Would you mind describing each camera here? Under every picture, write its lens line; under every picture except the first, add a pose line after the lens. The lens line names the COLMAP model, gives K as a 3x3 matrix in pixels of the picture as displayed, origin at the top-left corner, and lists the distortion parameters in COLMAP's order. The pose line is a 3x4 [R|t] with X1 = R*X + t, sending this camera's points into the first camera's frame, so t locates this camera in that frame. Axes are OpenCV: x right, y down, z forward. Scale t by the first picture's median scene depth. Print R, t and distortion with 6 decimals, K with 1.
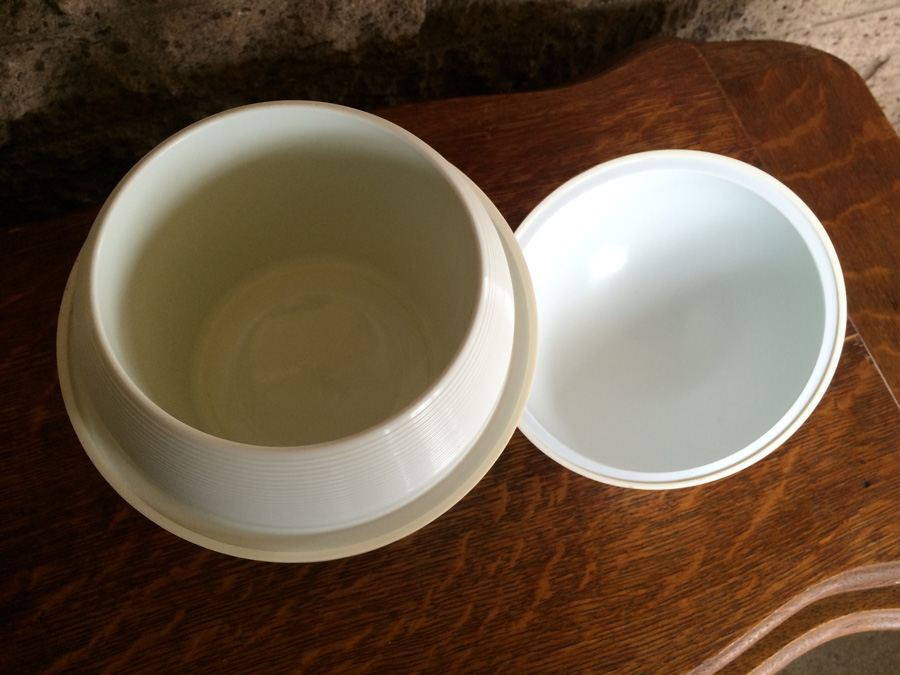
lens RADIAL K [[779.8, 0, 460.1], [0, 779.8, 332.0], [0, 0, 1]] dist [0.075538, -0.110807]
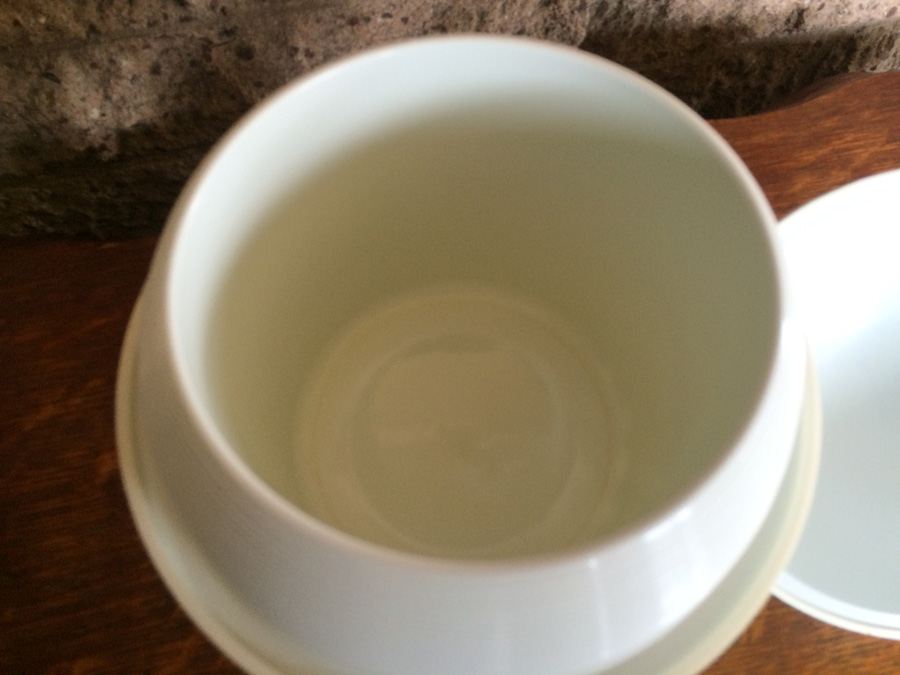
lens RADIAL K [[761.8, 0, 457.9], [0, 761.8, 338.1], [0, 0, 1]] dist [0.075080, -0.094966]
pose [[0.991802, 0.062795, -0.111291, -0.075612], [-0.072338, 0.993845, -0.083896, 0.013568], [0.105338, 0.091259, 0.990240, 0.194136]]
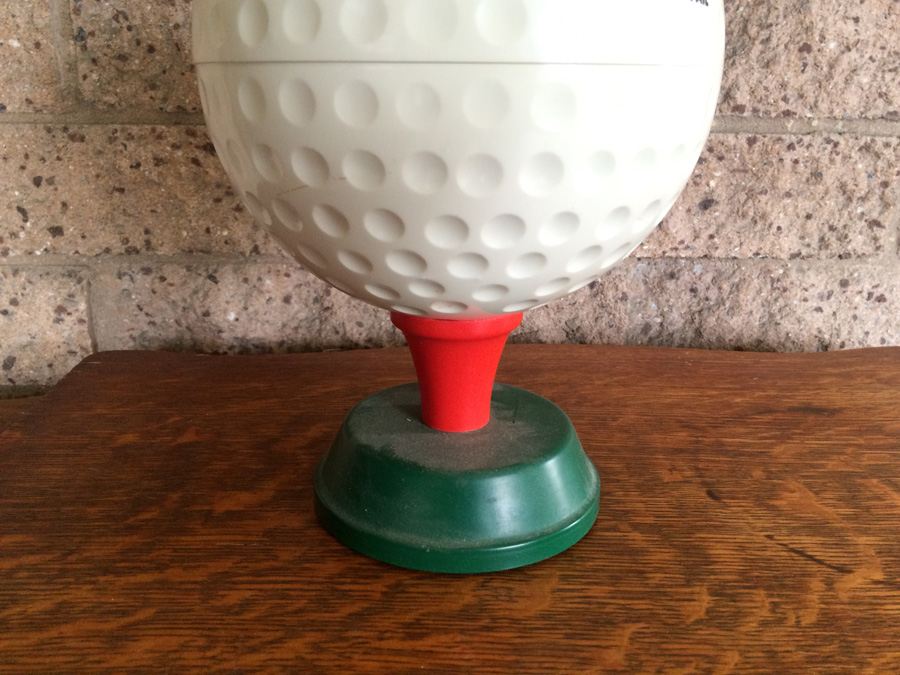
lens RADIAL K [[779.8, 0, 460.1], [0, 779.8, 332.0], [0, 0, 1]] dist [0.075538, -0.110807]
pose [[0.958090, 0.009862, -0.286298, 0.042848], [-0.234704, 0.600046, -0.764761, 0.507099], [0.164250, 0.799905, 0.577212, 0.403504]]
